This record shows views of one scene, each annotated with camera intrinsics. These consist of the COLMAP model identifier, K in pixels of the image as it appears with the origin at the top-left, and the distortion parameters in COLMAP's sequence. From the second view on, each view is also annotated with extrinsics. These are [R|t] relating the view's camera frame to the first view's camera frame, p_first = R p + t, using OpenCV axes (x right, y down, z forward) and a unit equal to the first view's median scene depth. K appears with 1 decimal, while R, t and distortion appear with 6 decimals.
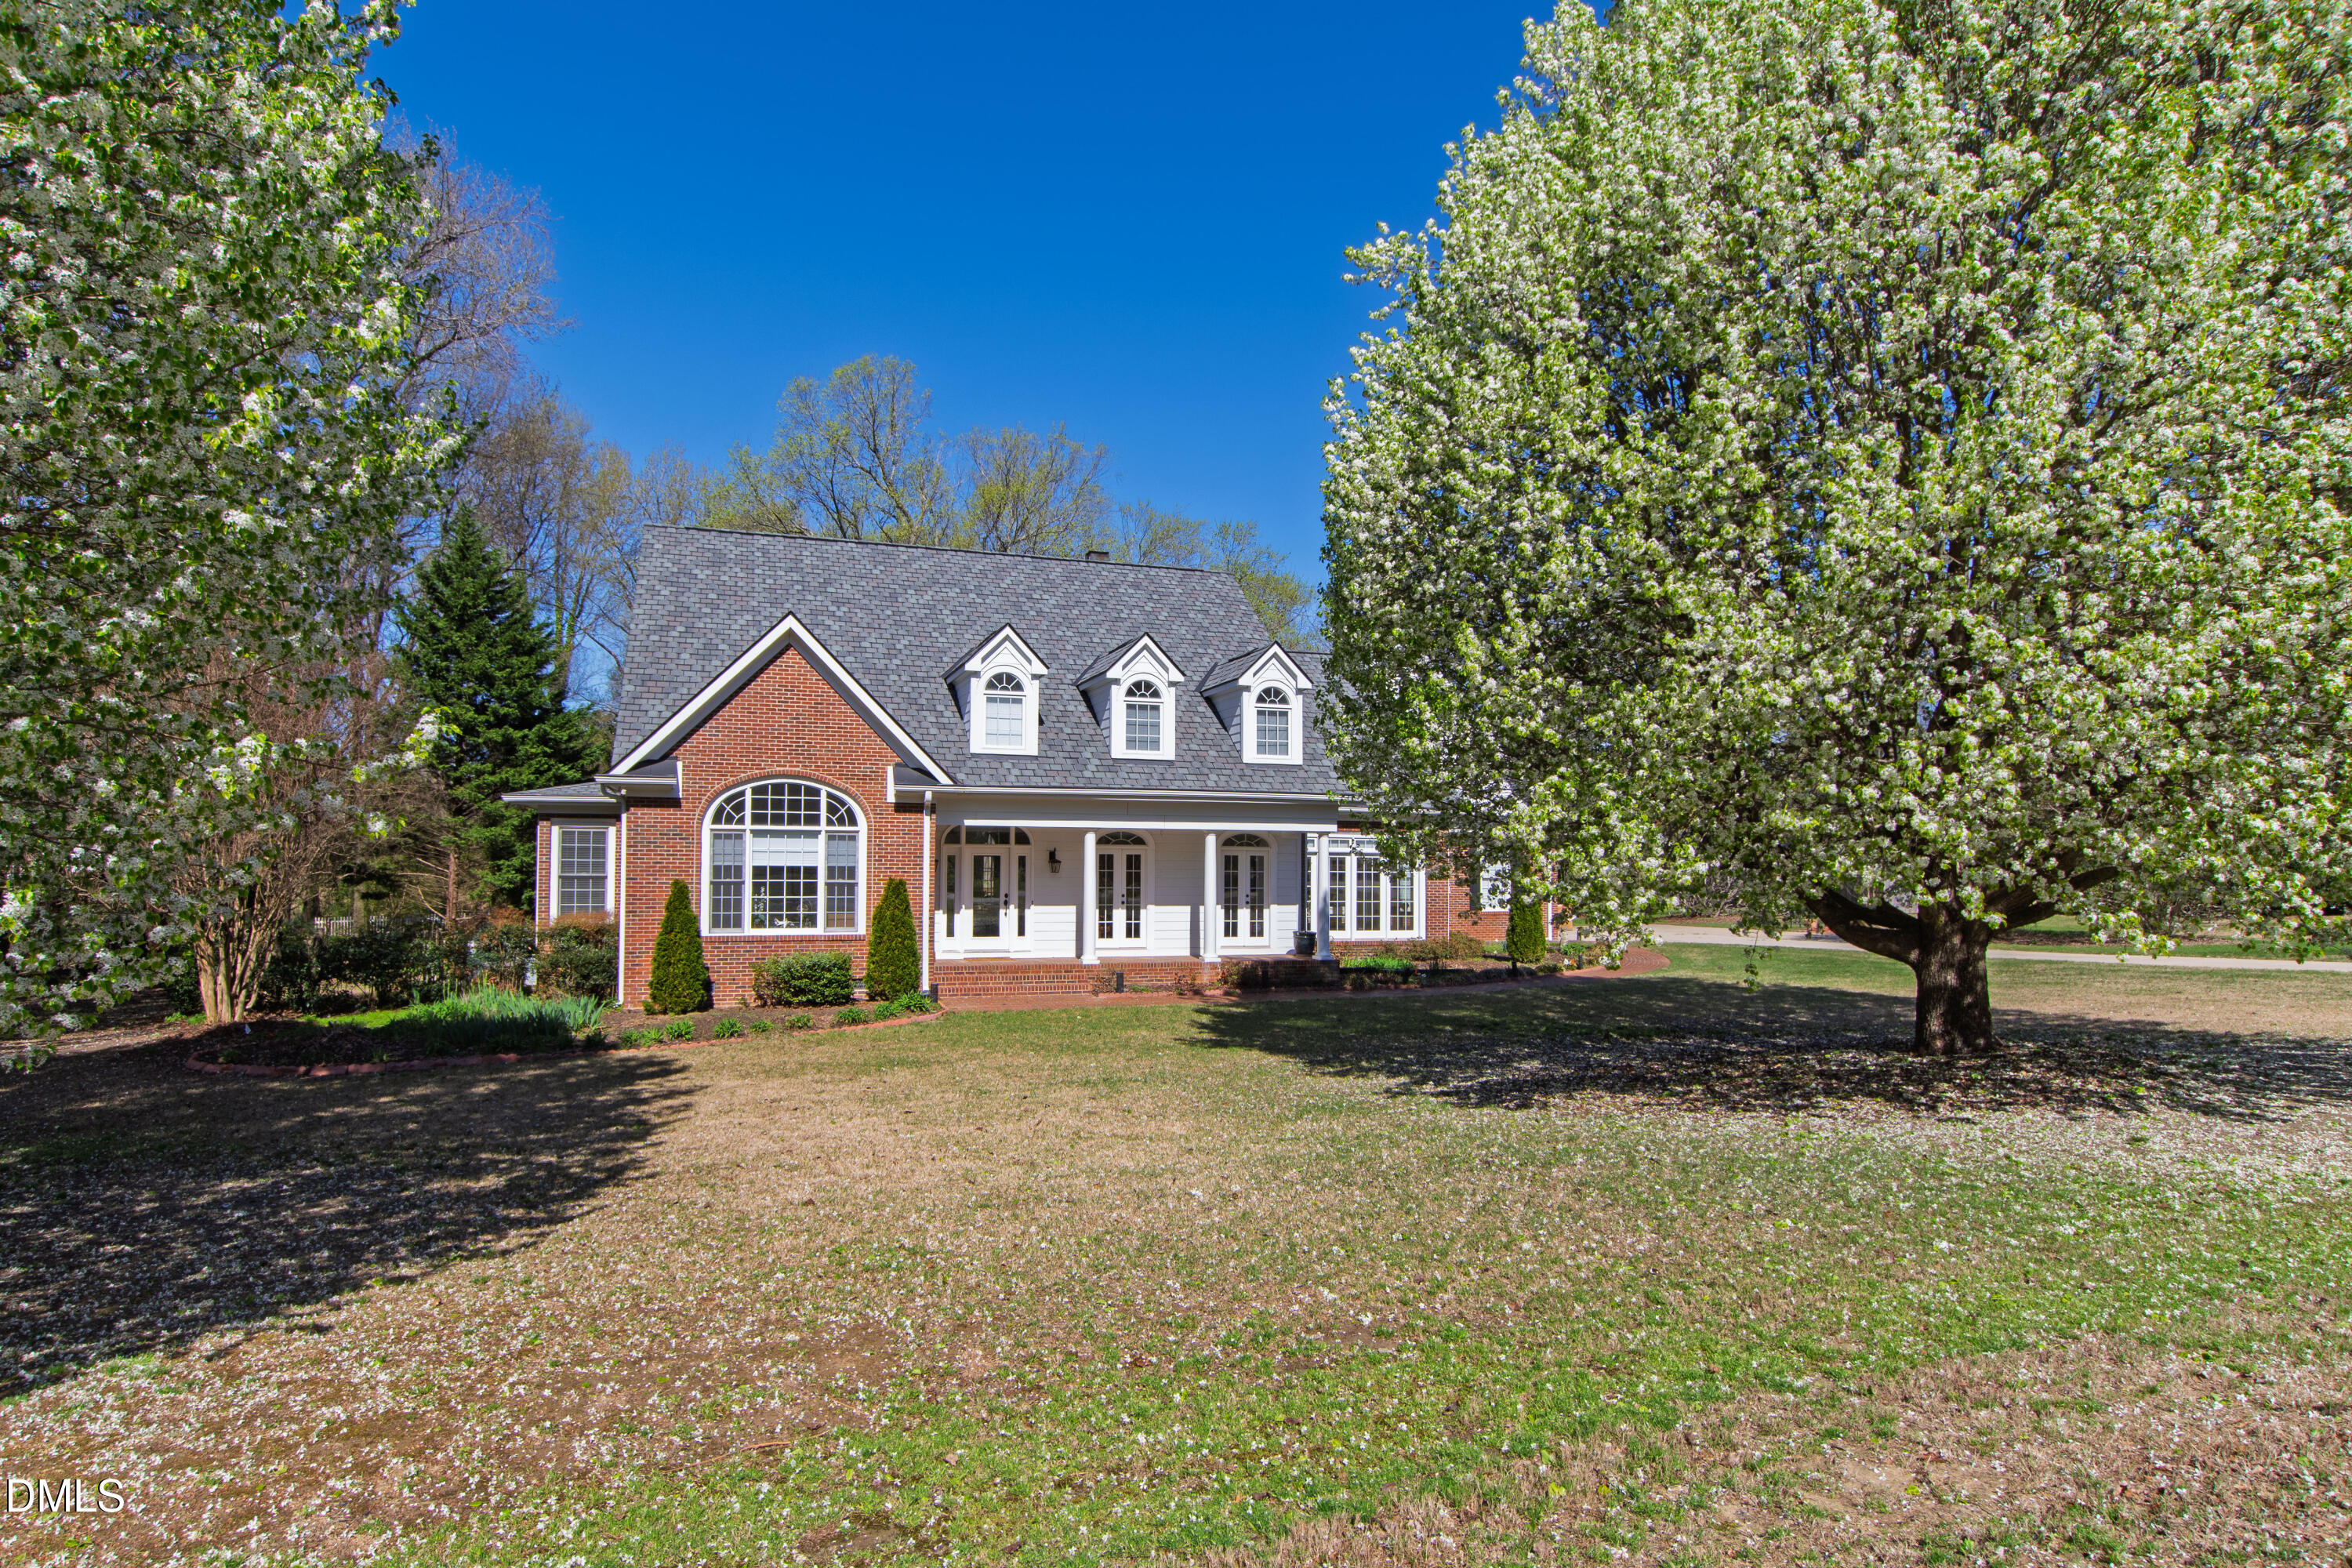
lens RADIAL K [[1315.0, 0, 1172.7], [0, 1315.0, 780.3], [0, 0, 1]] dist [0.000239, -0.000244]
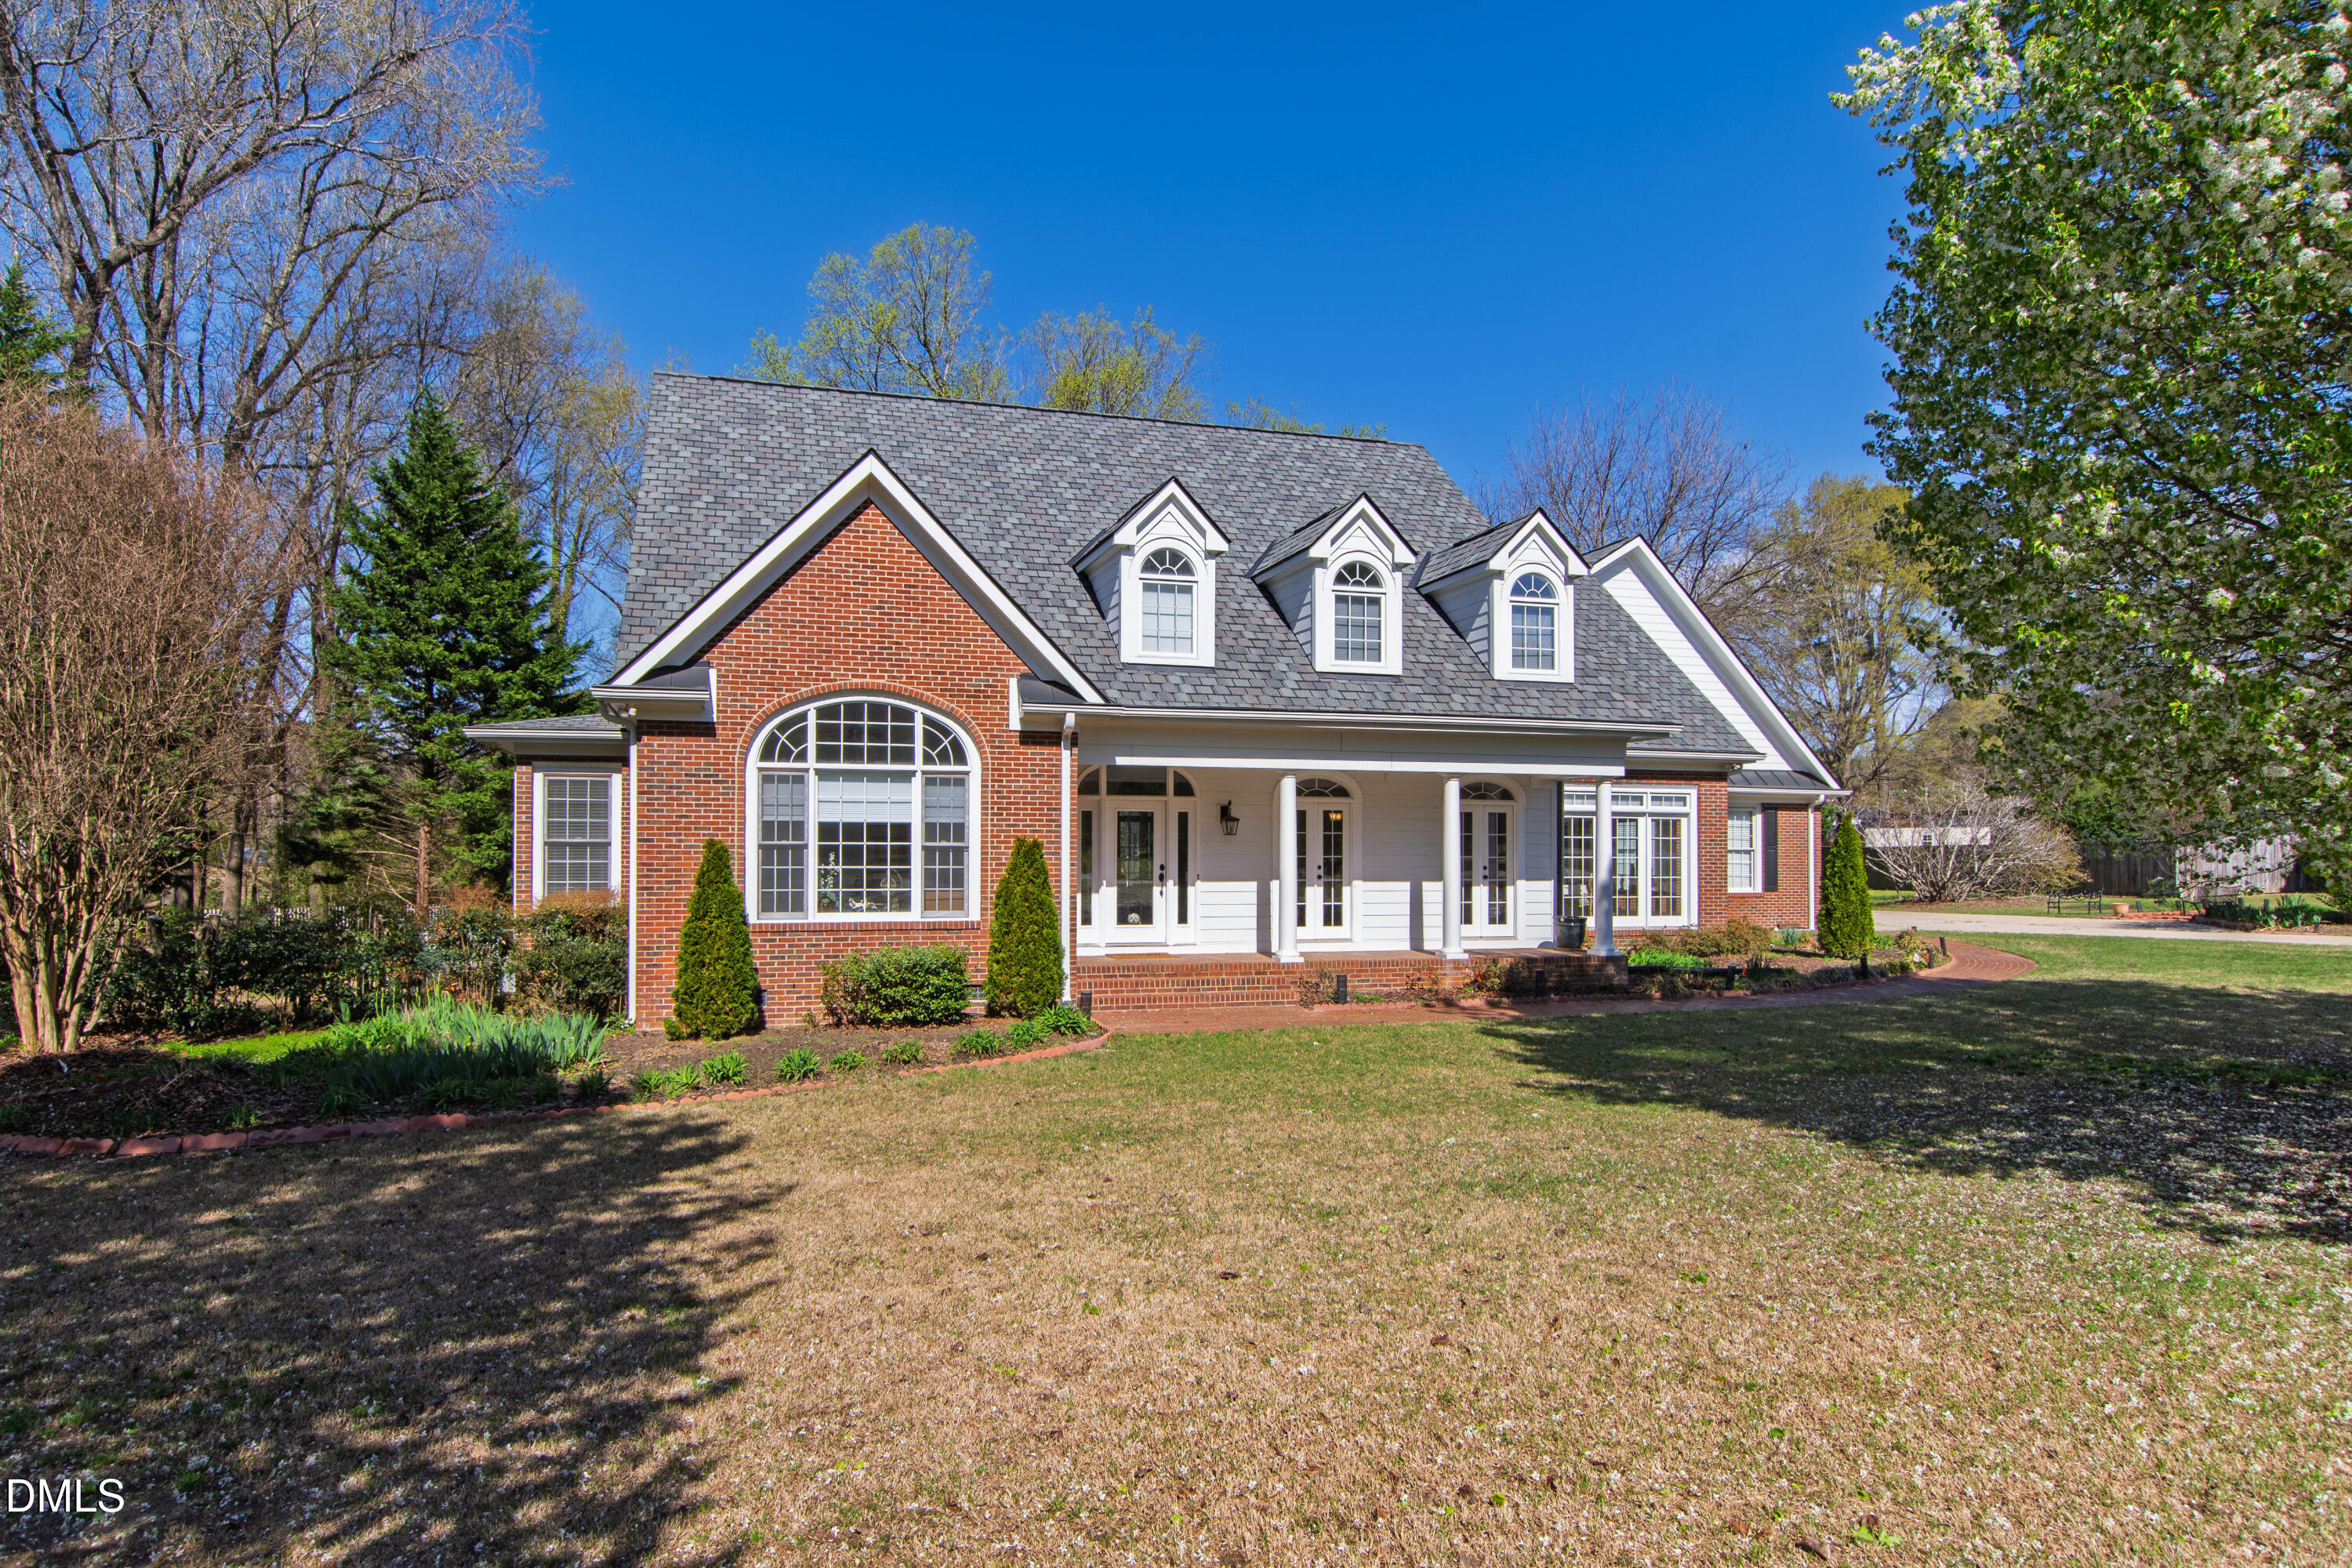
lens RADIAL K [[1402.4, 0, 1176.0], [0, 1402.4, 784.0], [0, 0, 1]] dist [-0.001284, 0.000427]
pose [[0.999708, -0.005274, -0.023597, -0.108693], [0.005615, 0.999880, 0.014428, 0.033758], [0.023518, -0.014557, 0.999617, 0.255482]]
